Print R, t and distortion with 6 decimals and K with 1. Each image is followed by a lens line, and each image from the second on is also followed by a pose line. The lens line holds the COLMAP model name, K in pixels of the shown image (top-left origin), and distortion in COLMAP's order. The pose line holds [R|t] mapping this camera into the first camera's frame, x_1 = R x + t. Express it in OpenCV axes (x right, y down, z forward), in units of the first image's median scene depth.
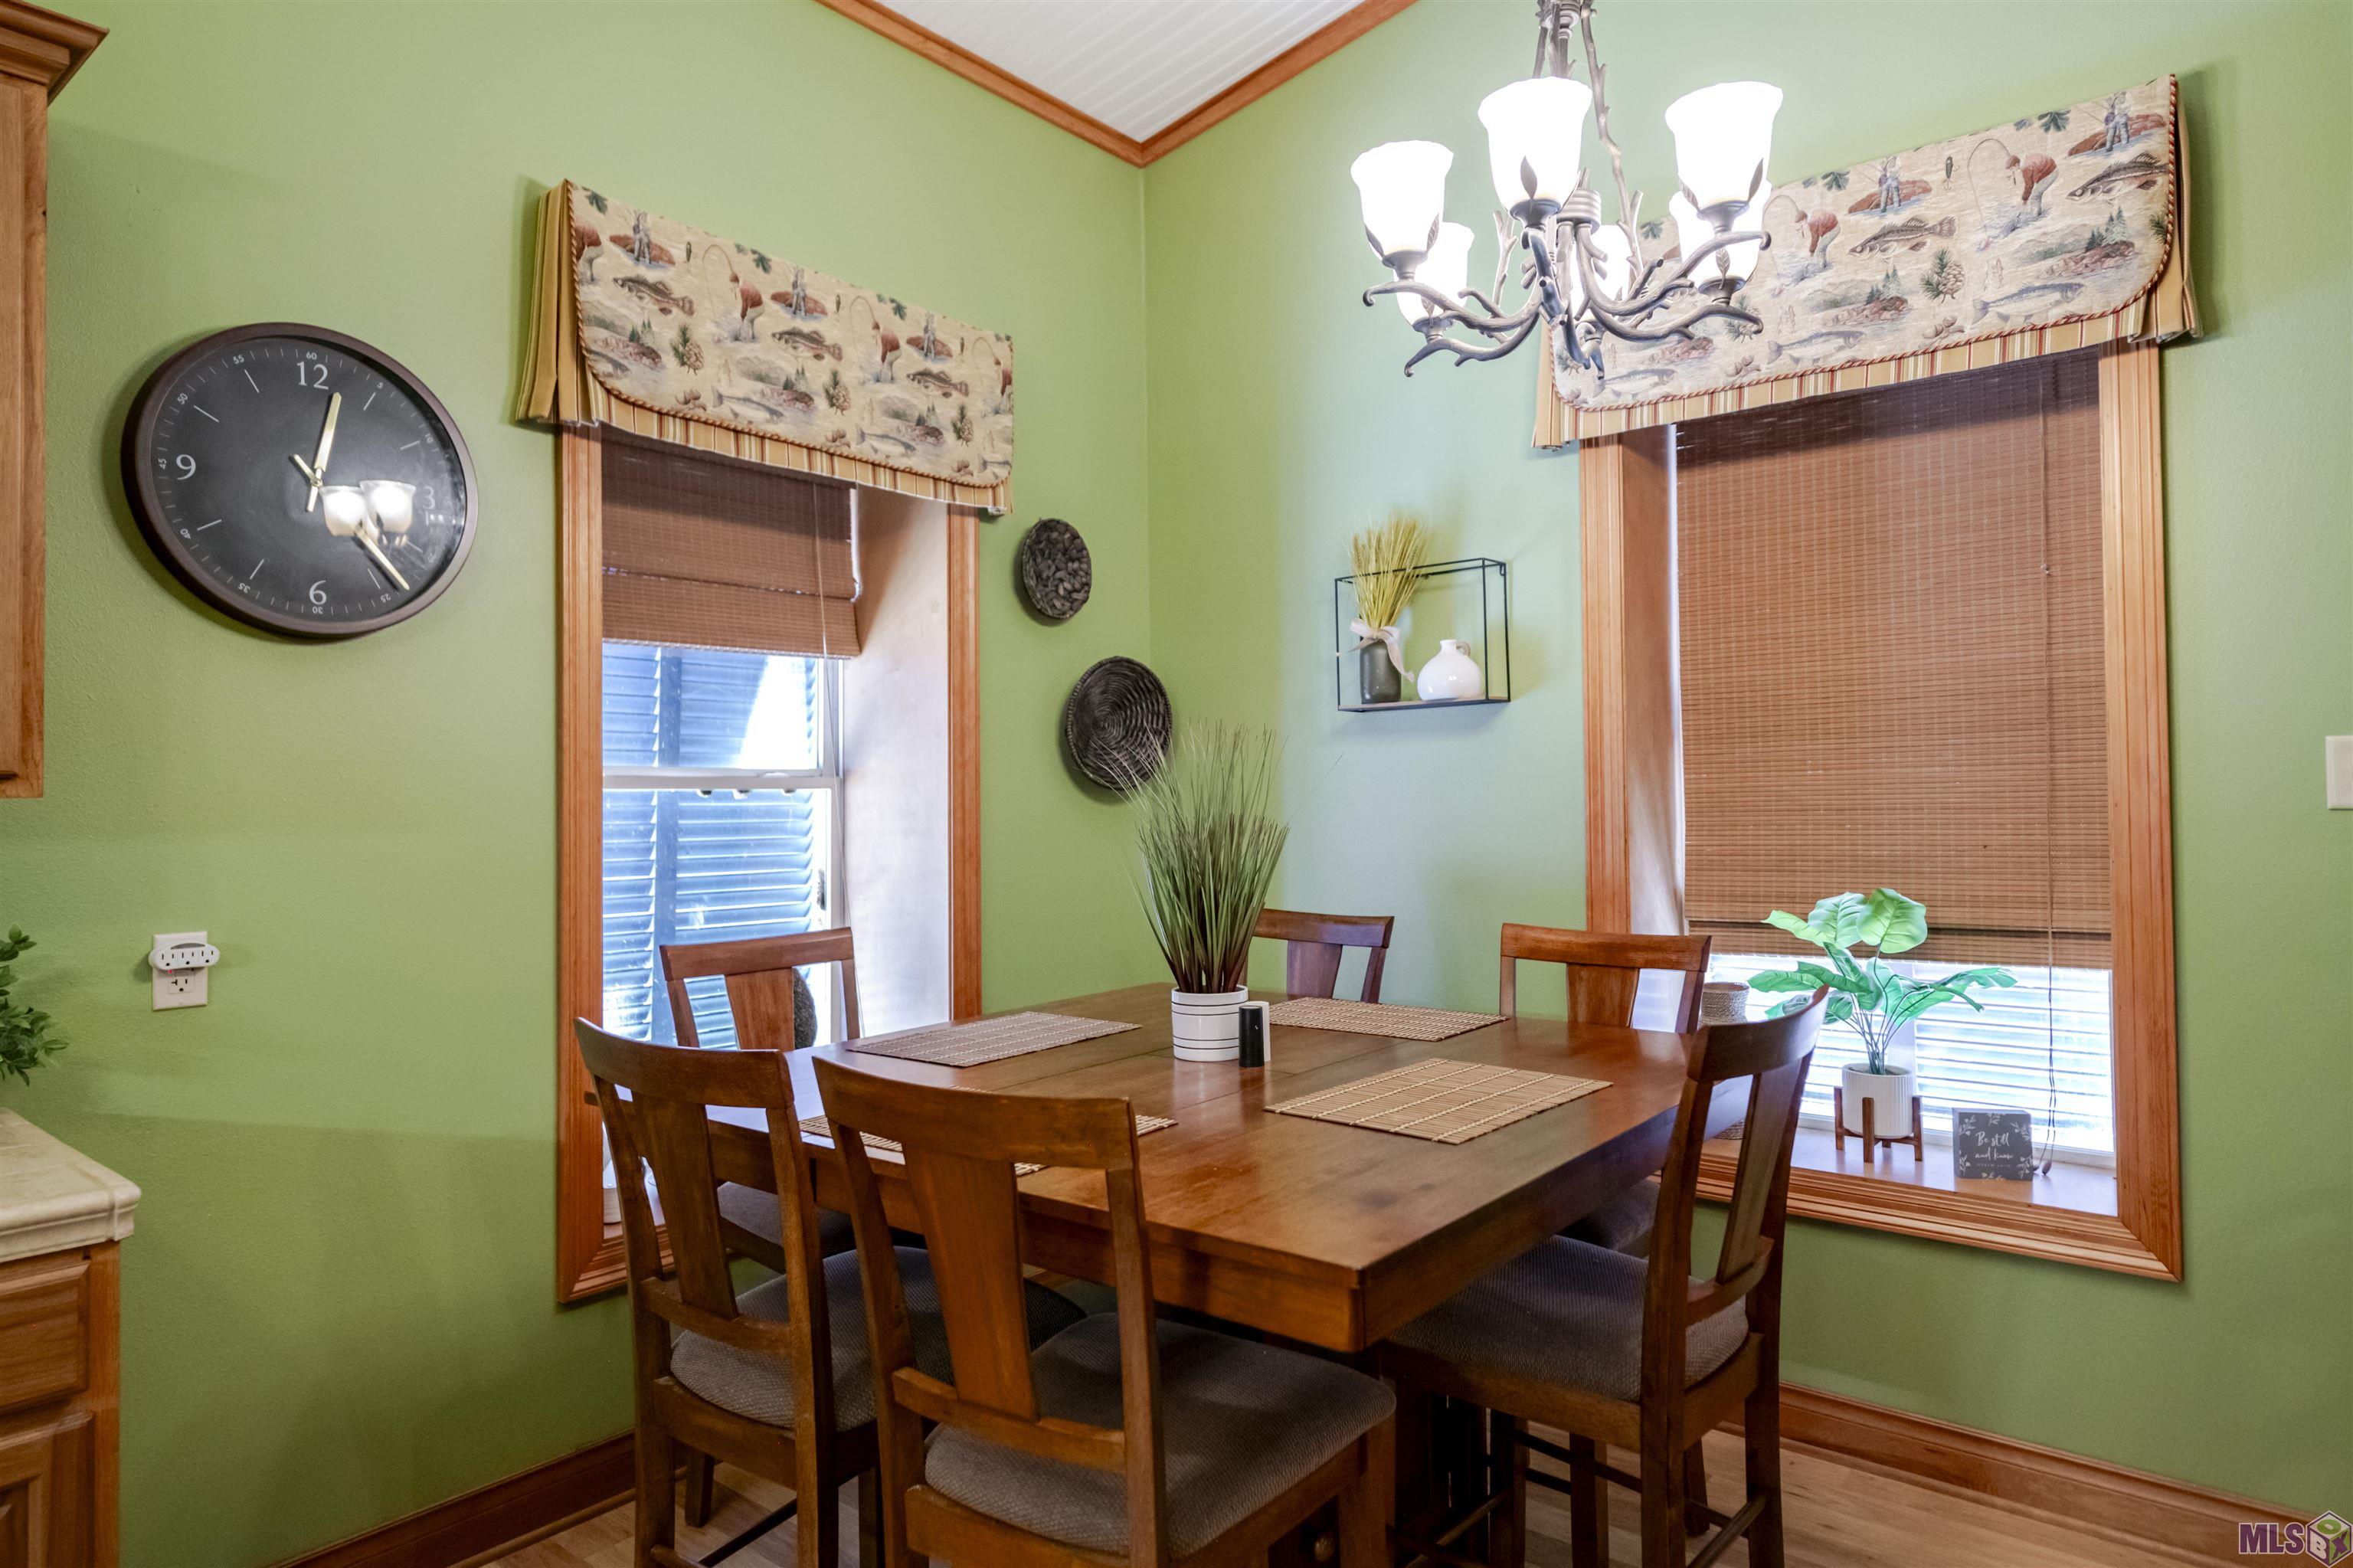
lens RADIAL K [[1384.4, 0, 1179.2], [0, 1384.4, 762.9], [0, 0, 1]] dist [0.002682, 0.001465]
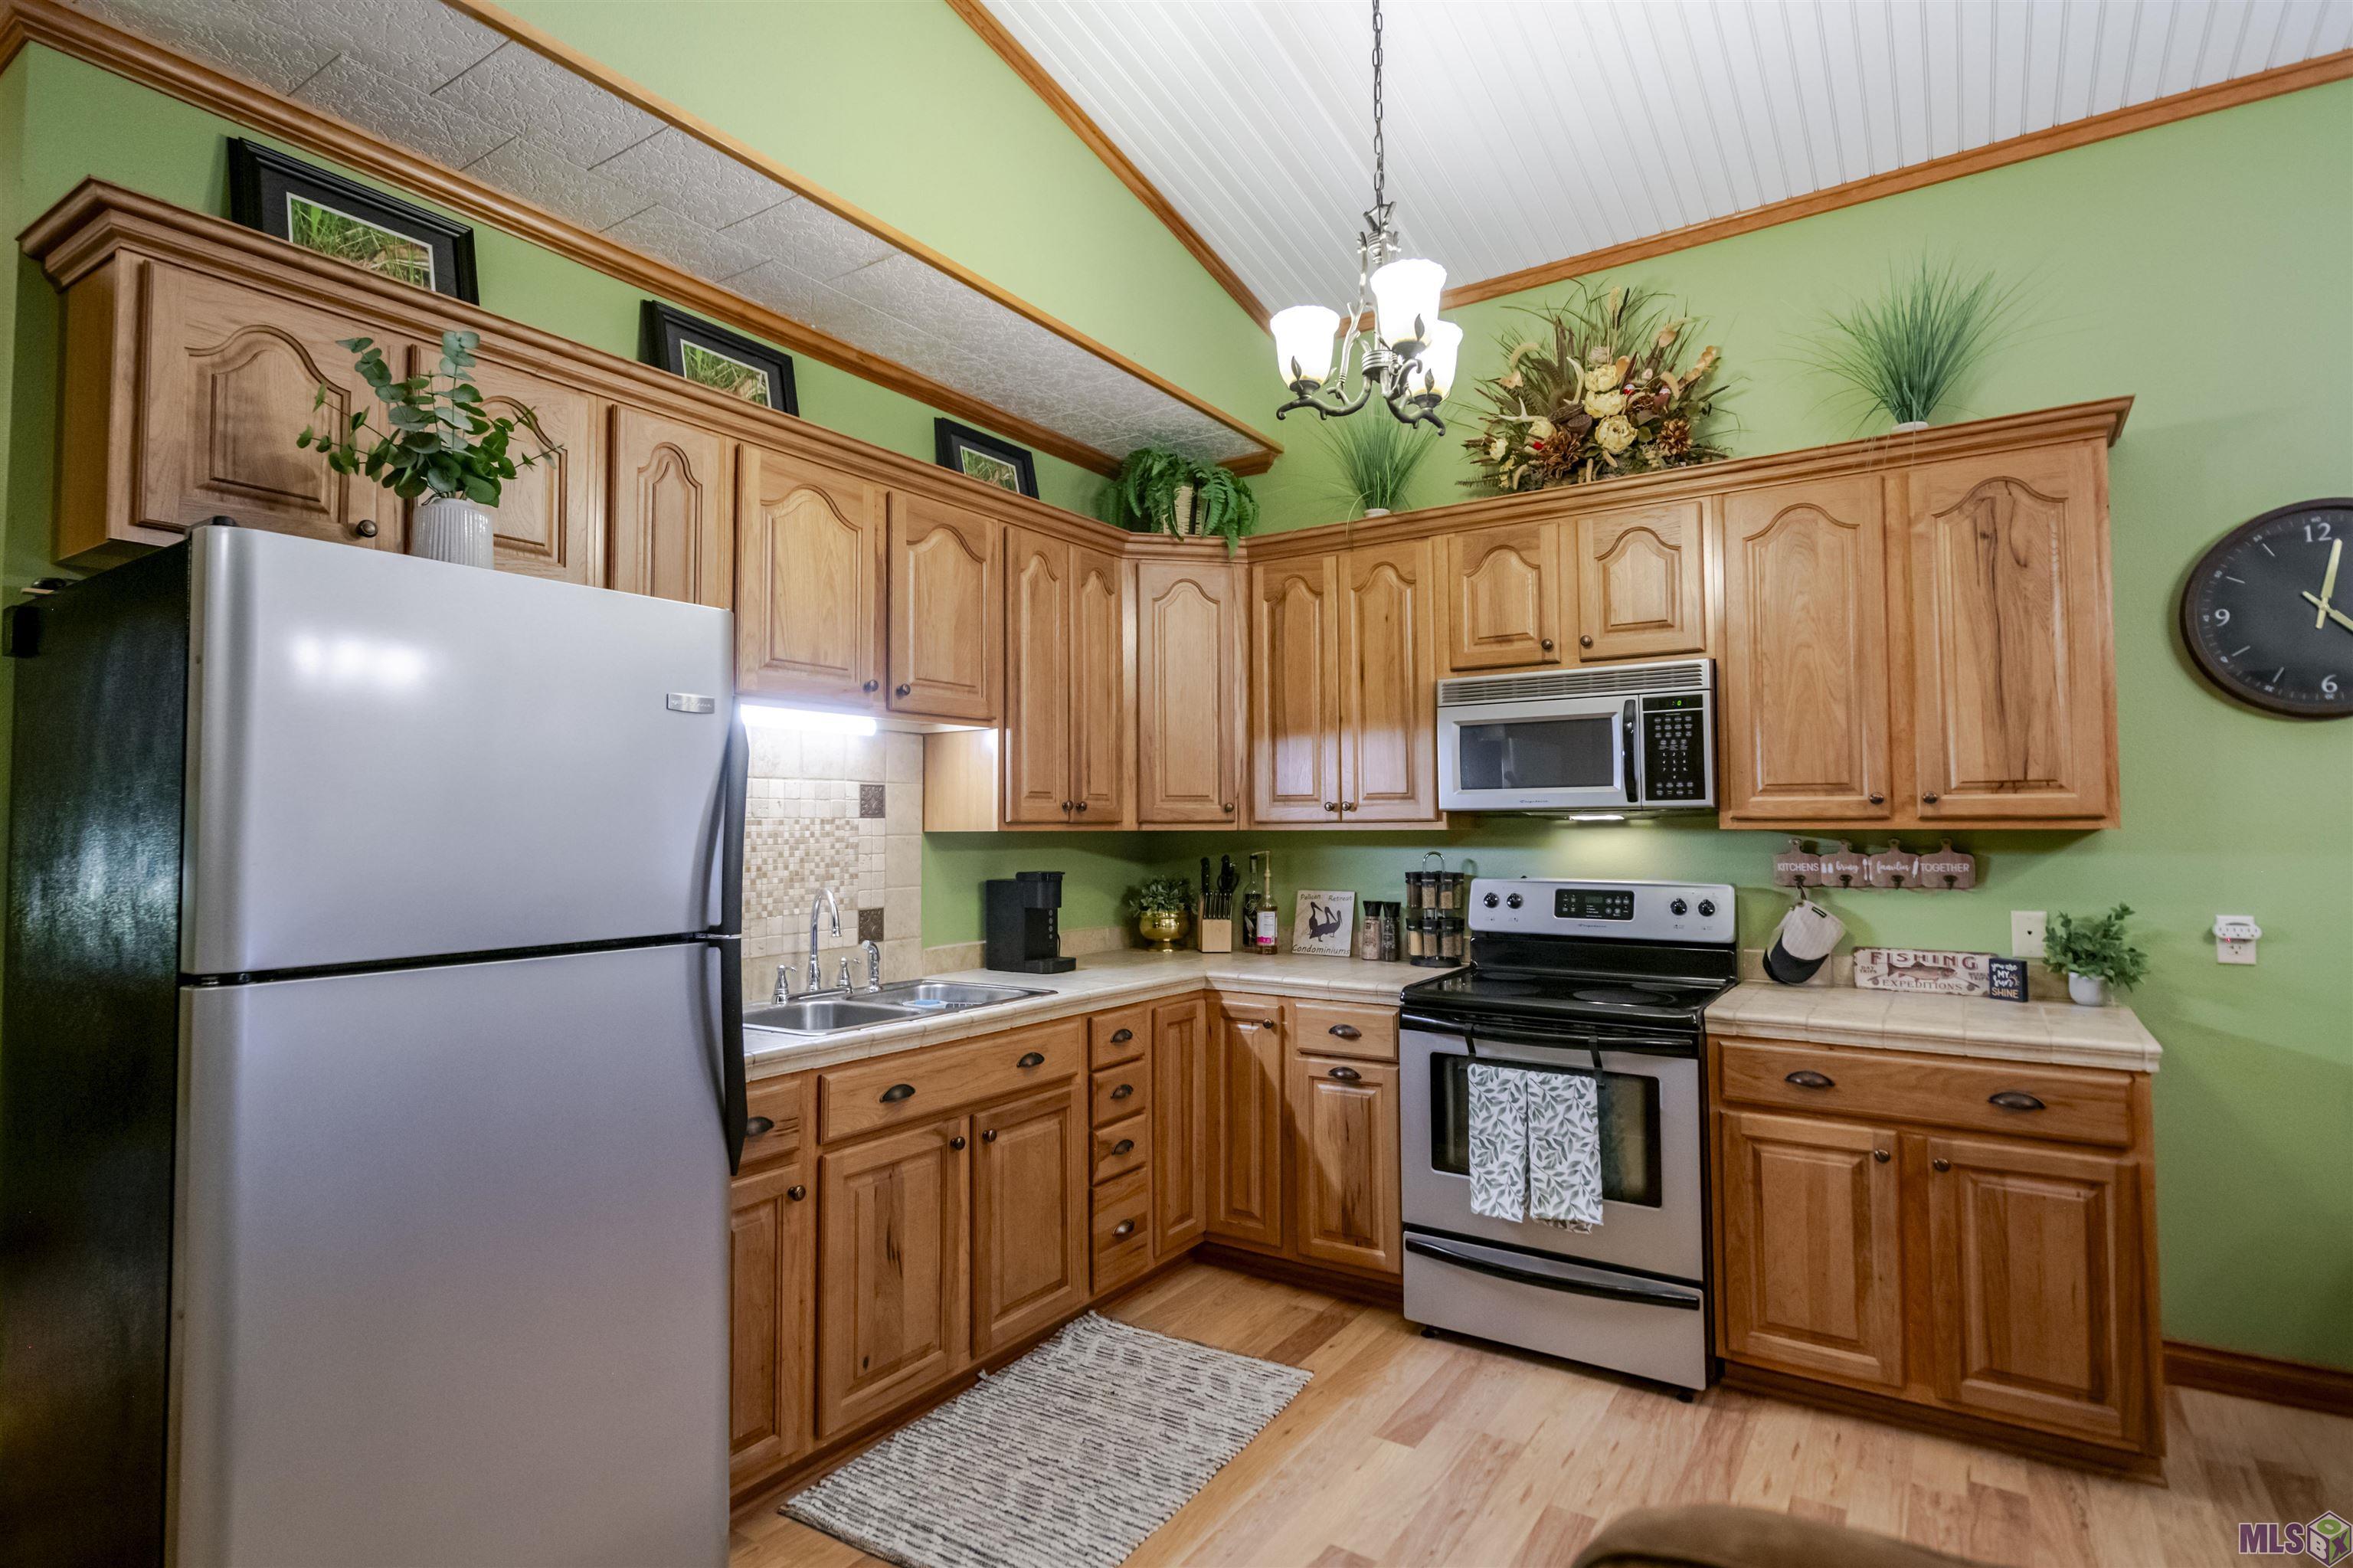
lens RADIAL K [[1211.9, 0, 1176.5], [0, 1211.9, 784.0], [0, 0, 1]] dist [-0.000013, -0.000104]
pose [[0.094140, -0.030961, -0.995077, 0.520234], [0.020911, 0.999357, -0.029116, -0.010267], [0.995339, -0.018067, 0.094727, -0.302800]]
